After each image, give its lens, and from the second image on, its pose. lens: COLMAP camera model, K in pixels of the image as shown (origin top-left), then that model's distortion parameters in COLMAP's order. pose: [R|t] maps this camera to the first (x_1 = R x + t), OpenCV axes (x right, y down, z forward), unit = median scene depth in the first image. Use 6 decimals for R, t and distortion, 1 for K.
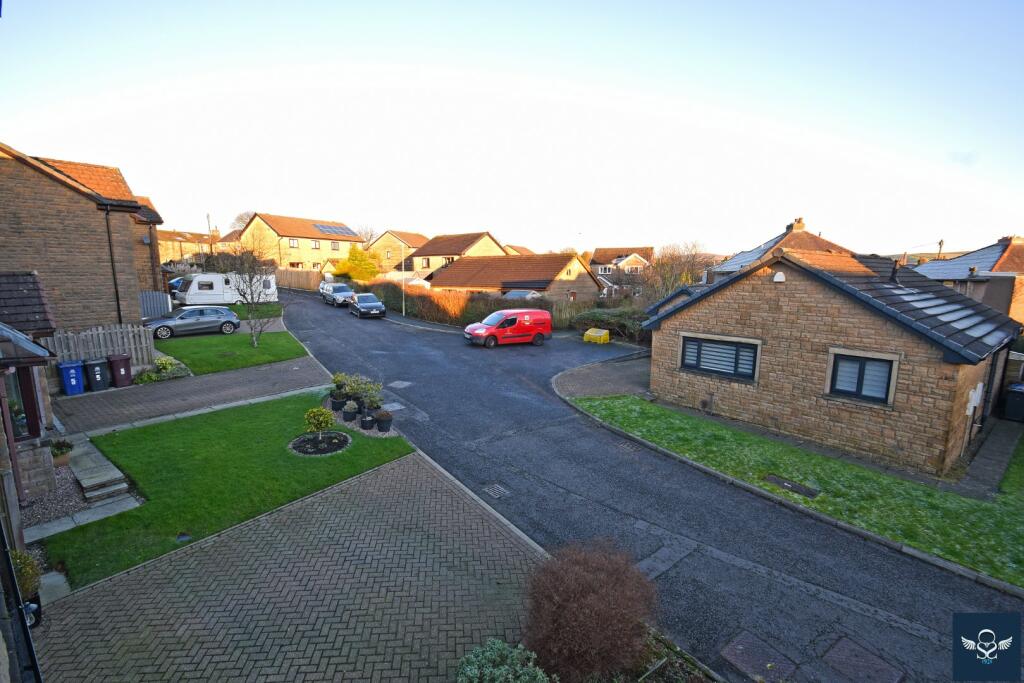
lens RADIAL K [[446.5, 0, 507.1], [0, 446.5, 341.8], [0, 0, 1]] dist [-0.002409, -0.000500]
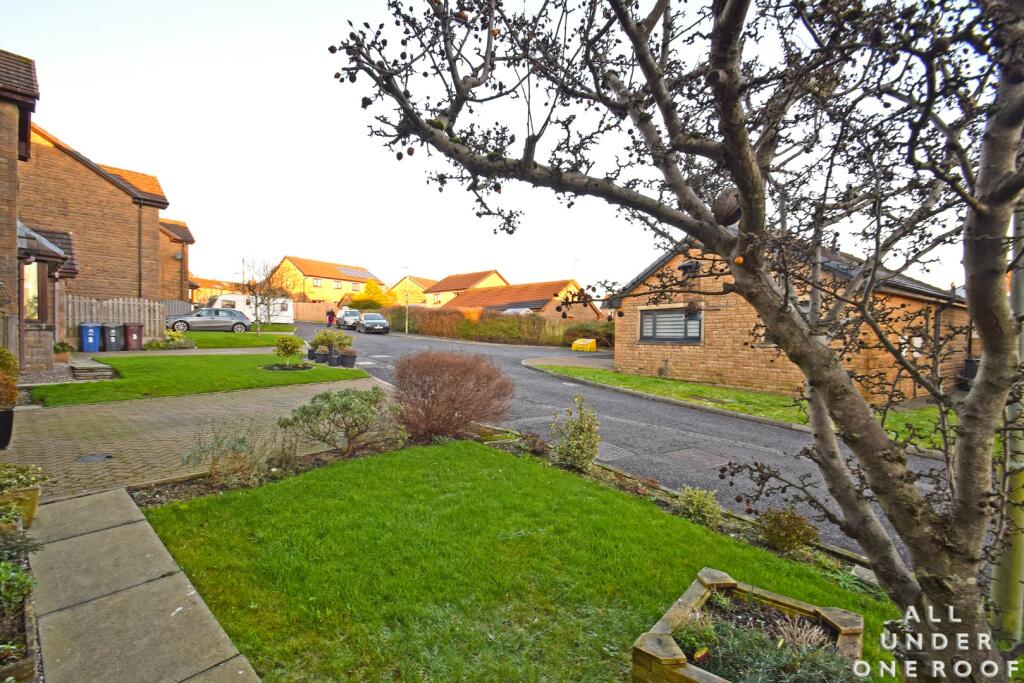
lens RADIAL K [[446.5, 0, 517.0], [0, 446.5, 346.2], [0, 0, 1]] dist [-0.002409, -0.000500]
pose [[0.999022, 0.001439, -0.044193, 0.147745], [-0.007827, 0.989442, -0.144720, 0.234852], [0.043518, 0.144924, 0.988485, -0.067451]]
